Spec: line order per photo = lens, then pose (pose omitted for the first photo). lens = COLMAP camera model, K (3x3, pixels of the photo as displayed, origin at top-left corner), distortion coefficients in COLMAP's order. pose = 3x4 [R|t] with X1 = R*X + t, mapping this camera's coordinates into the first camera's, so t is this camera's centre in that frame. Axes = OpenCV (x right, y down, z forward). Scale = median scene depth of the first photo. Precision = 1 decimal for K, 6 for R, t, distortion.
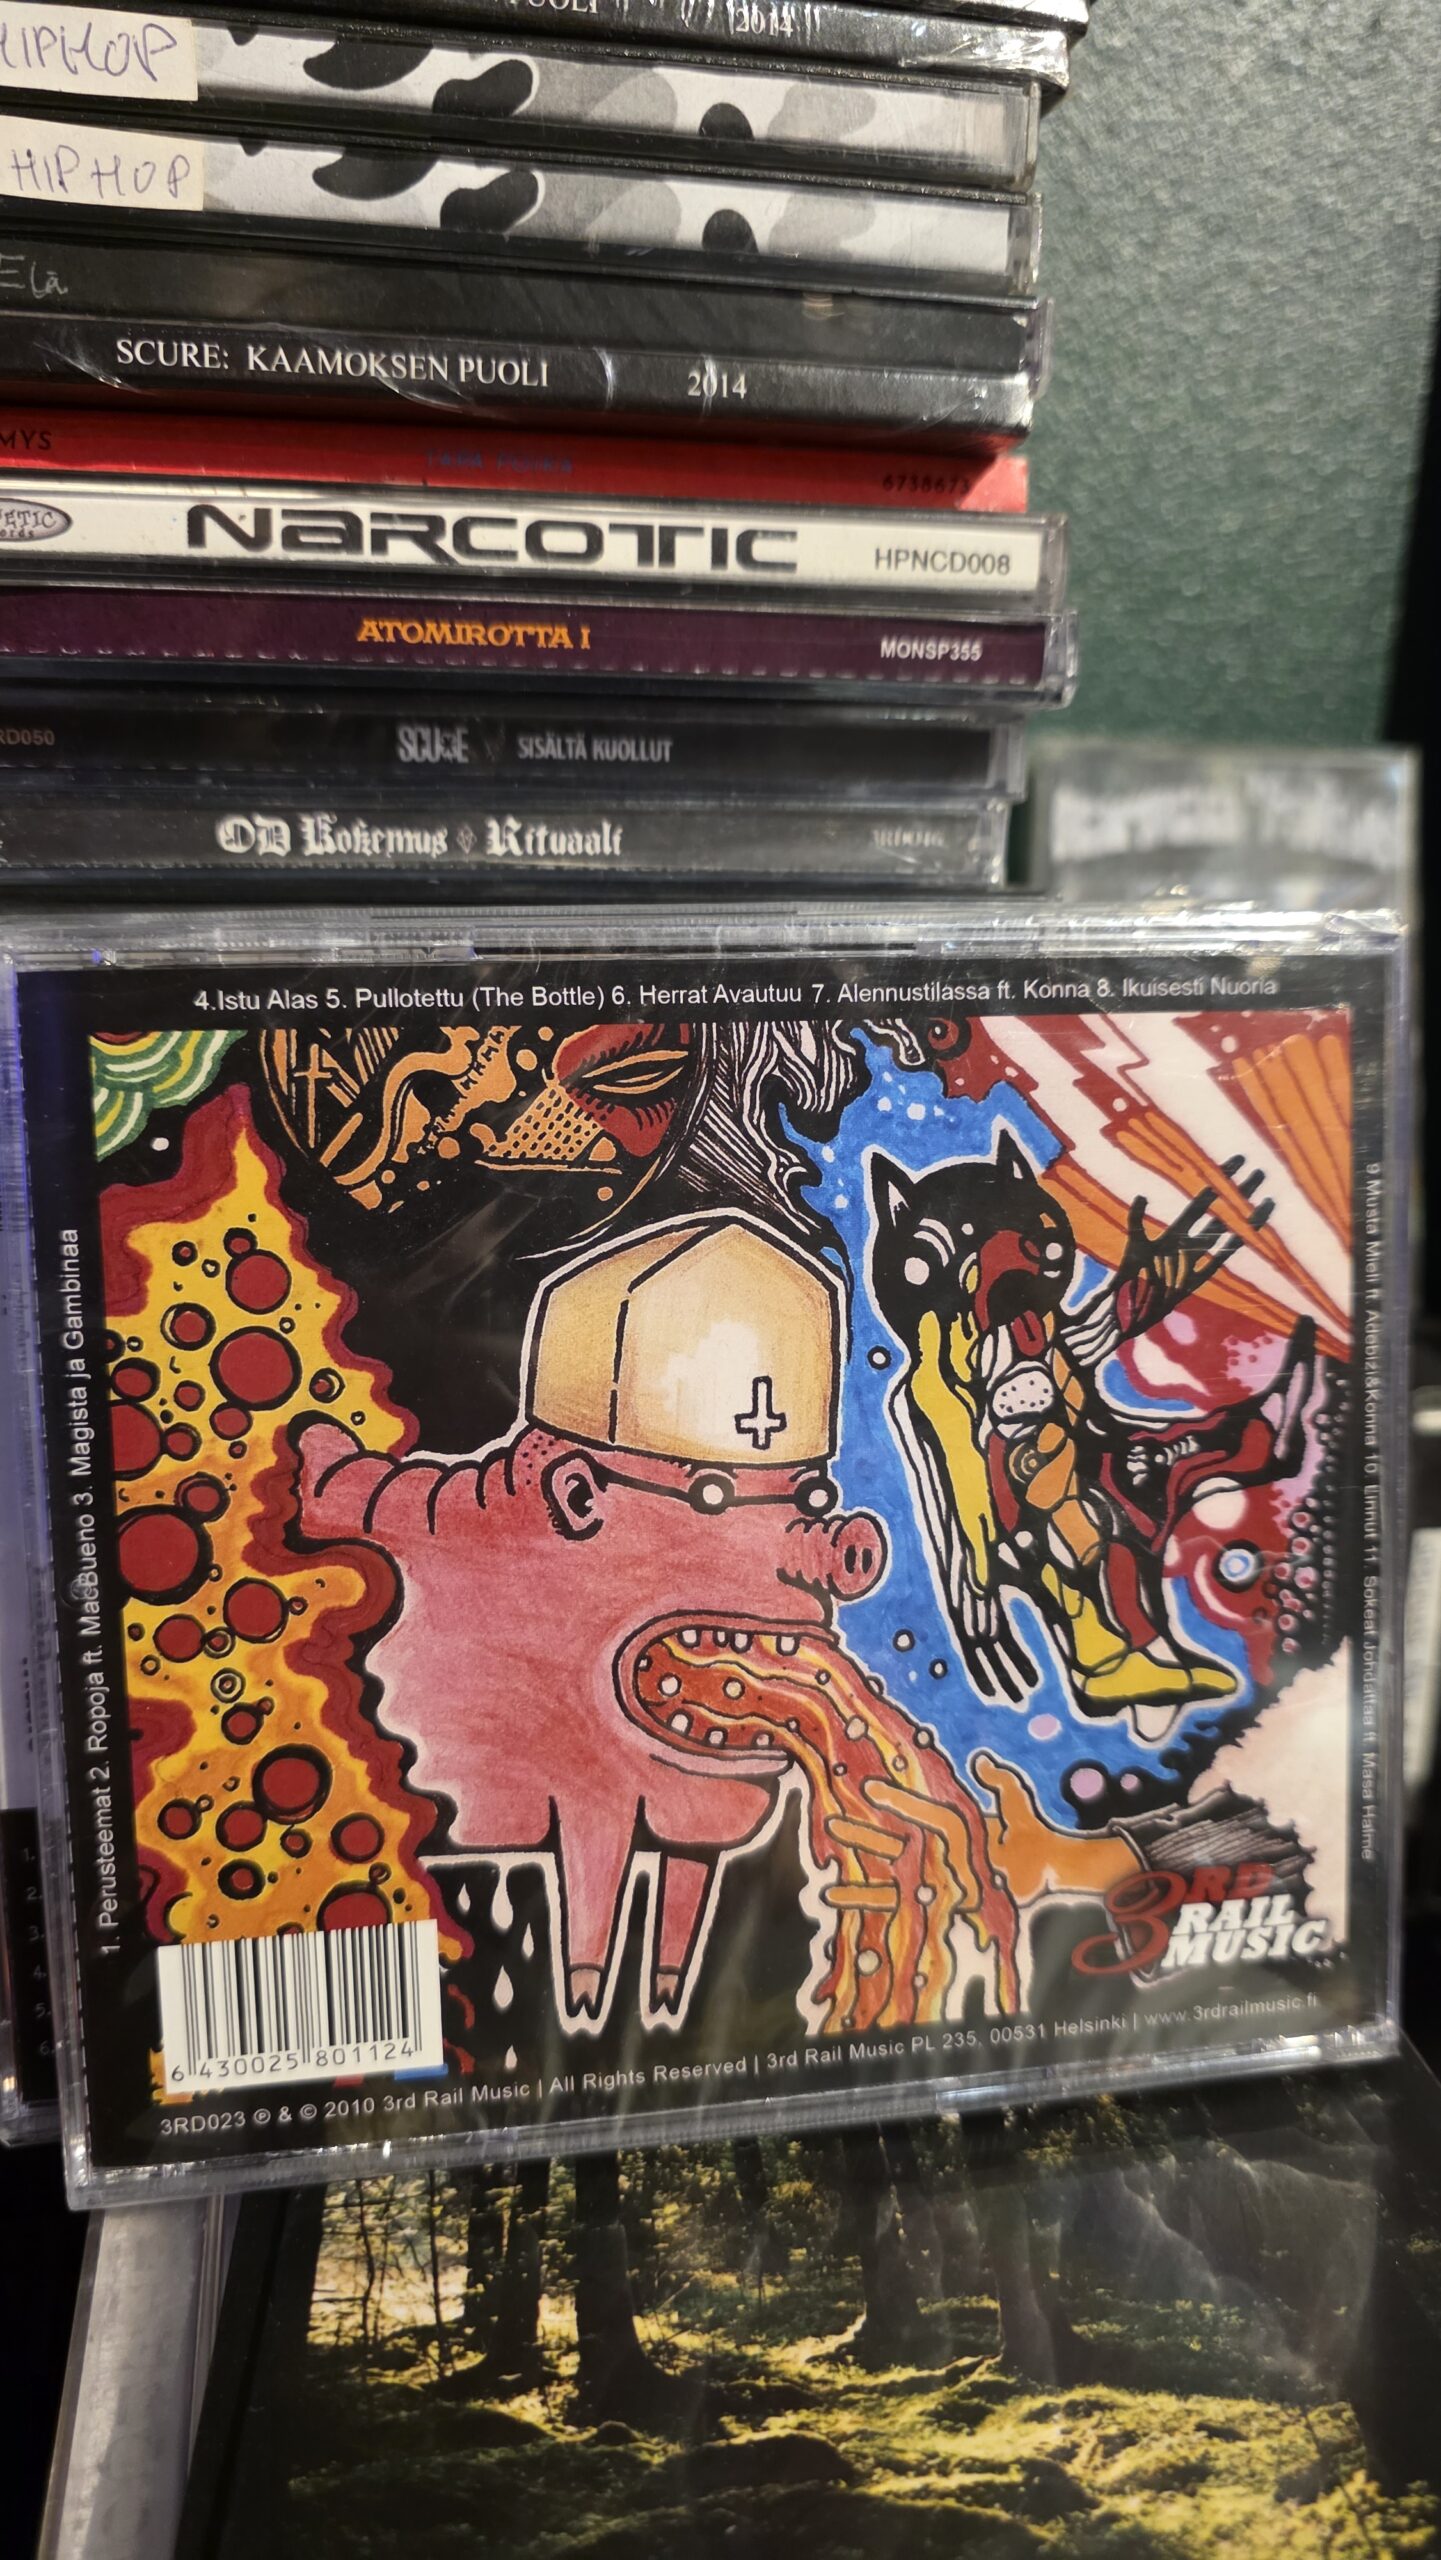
lens RADIAL K [[1871.9, 0, 713.6], [0, 1871.9, 1293.7], [0, 0, 1]] dist [-0.010580, -0.015558]
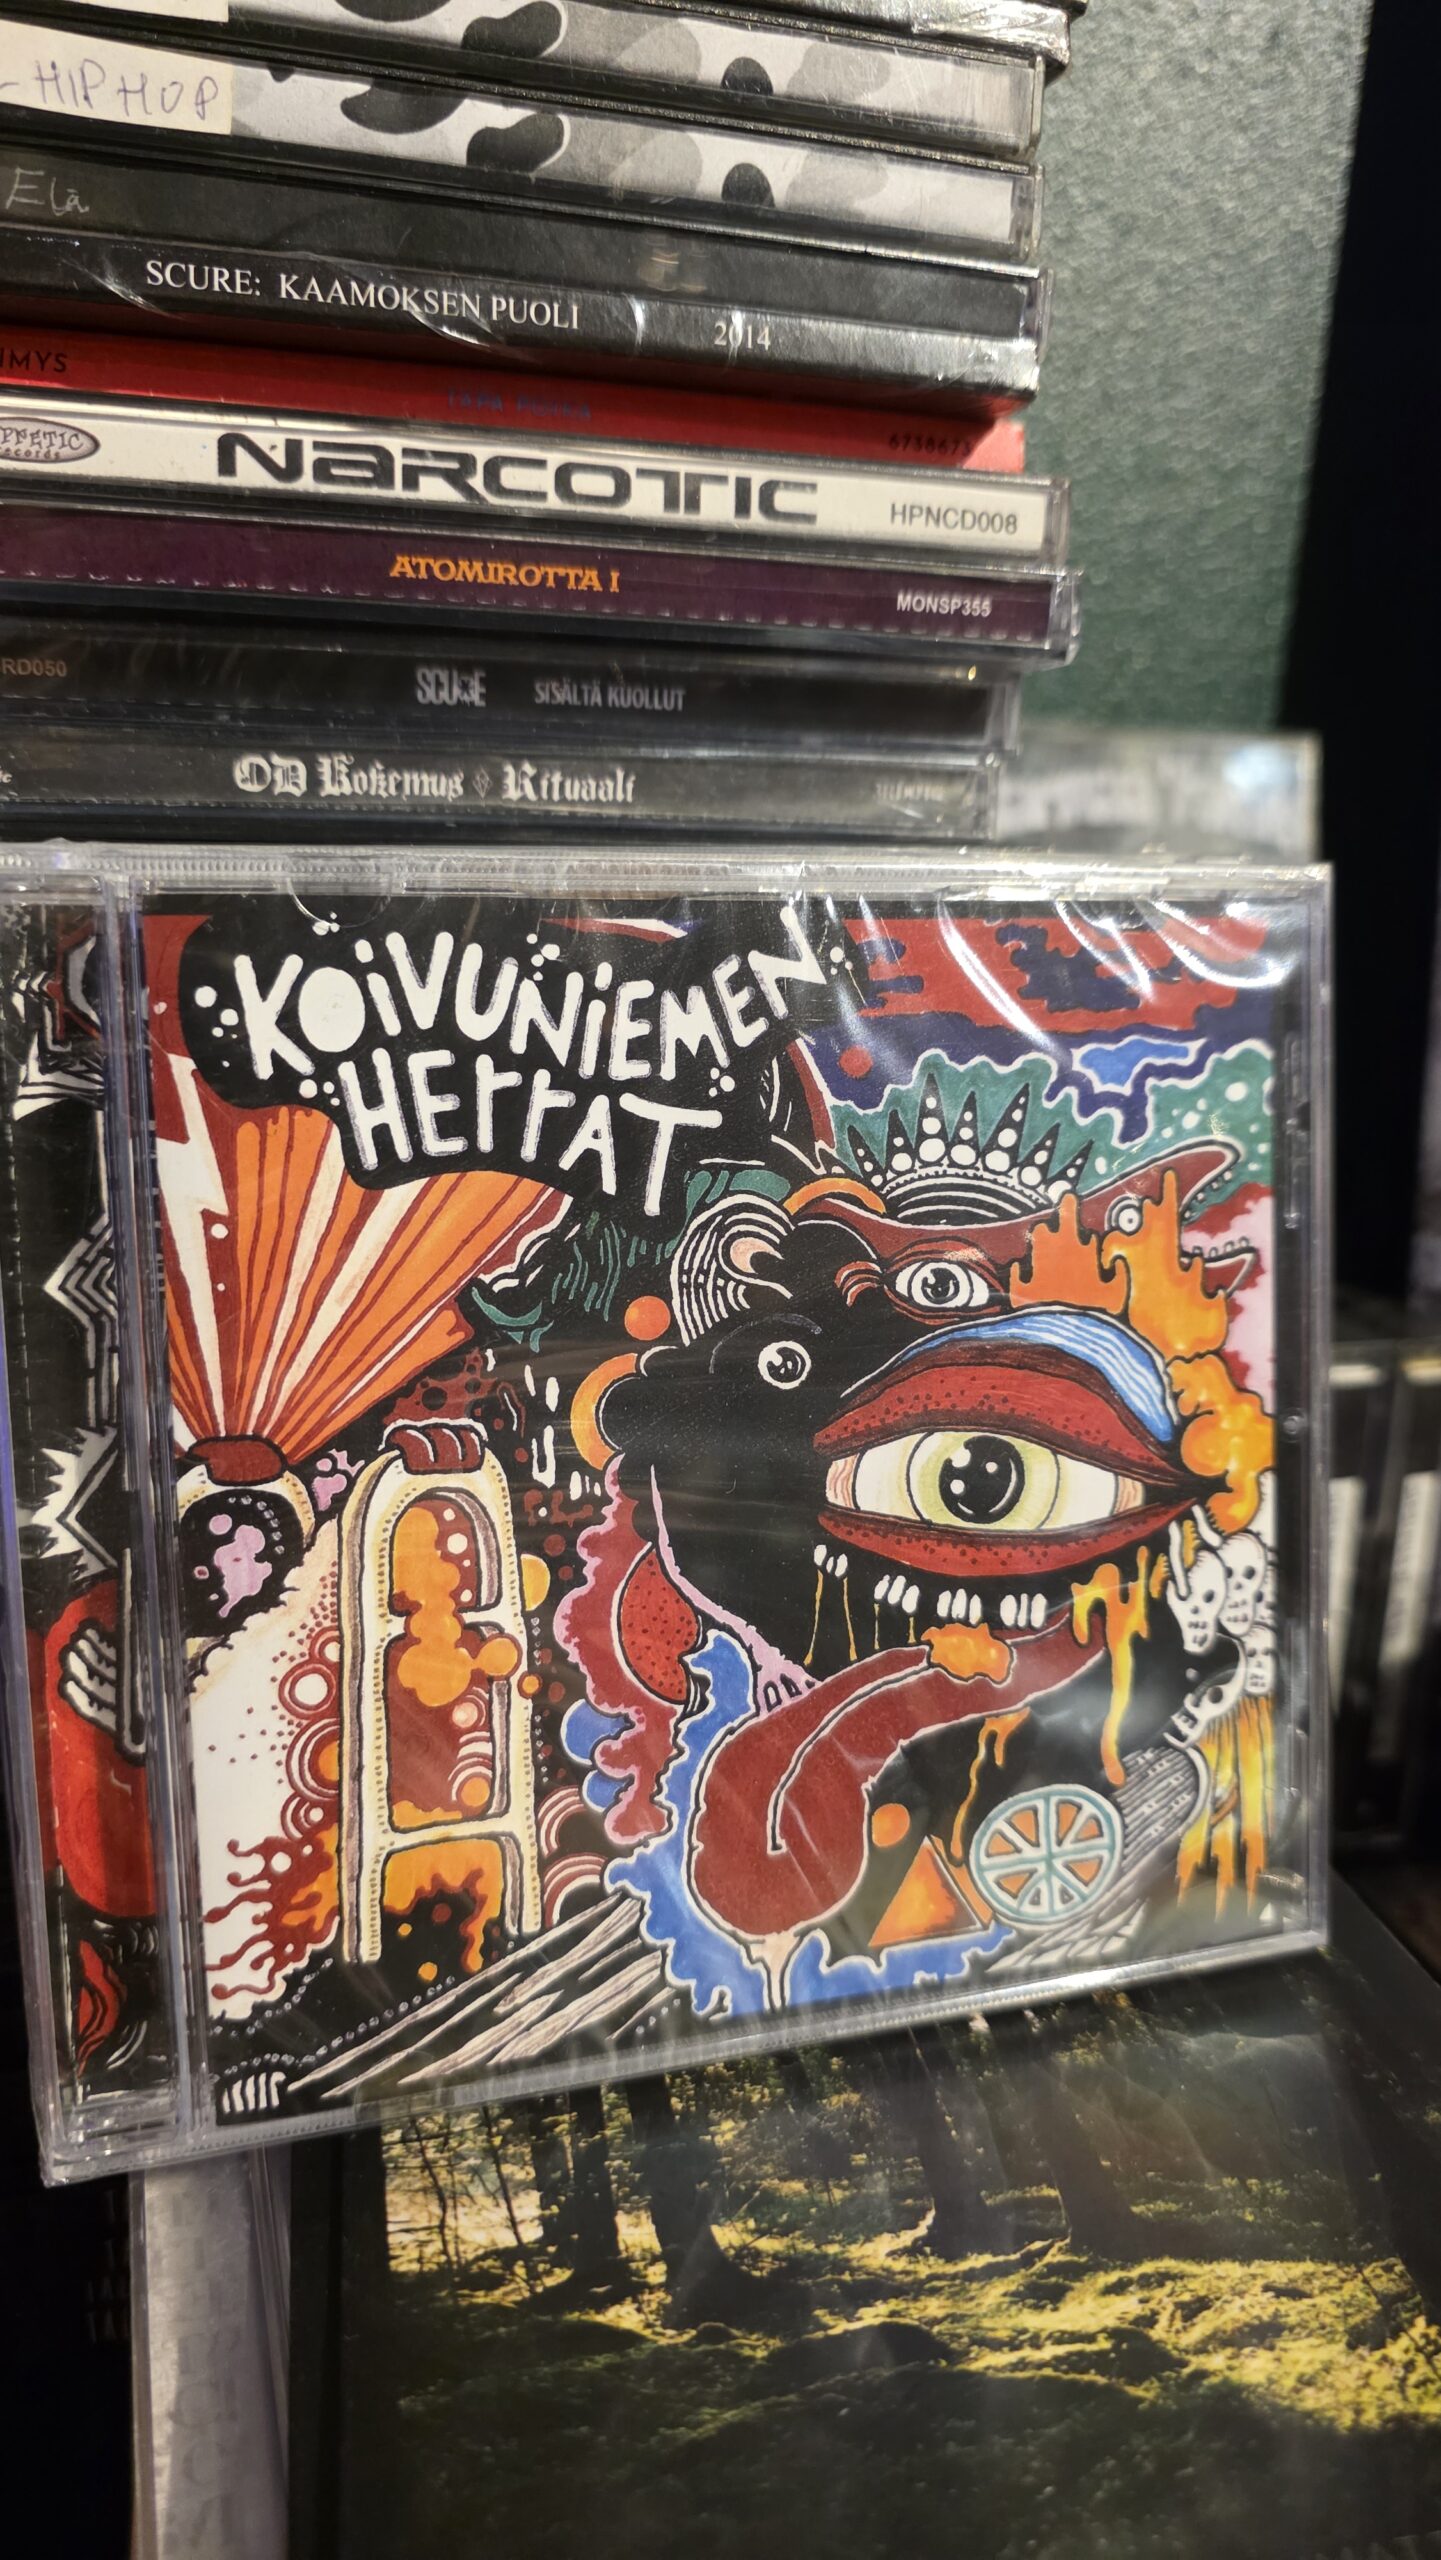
lens RADIAL K [[1871.9, 0, 723.1], [0, 1871.9, 1314.8], [0, 0, 1]] dist [-0.010580, -0.015558]
pose [[0.994382, -0.013261, 0.105019, -0.124413], [0.012826, 0.999906, 0.004820, 0.042261], [-0.105073, -0.003446, 0.994459, -0.011093]]
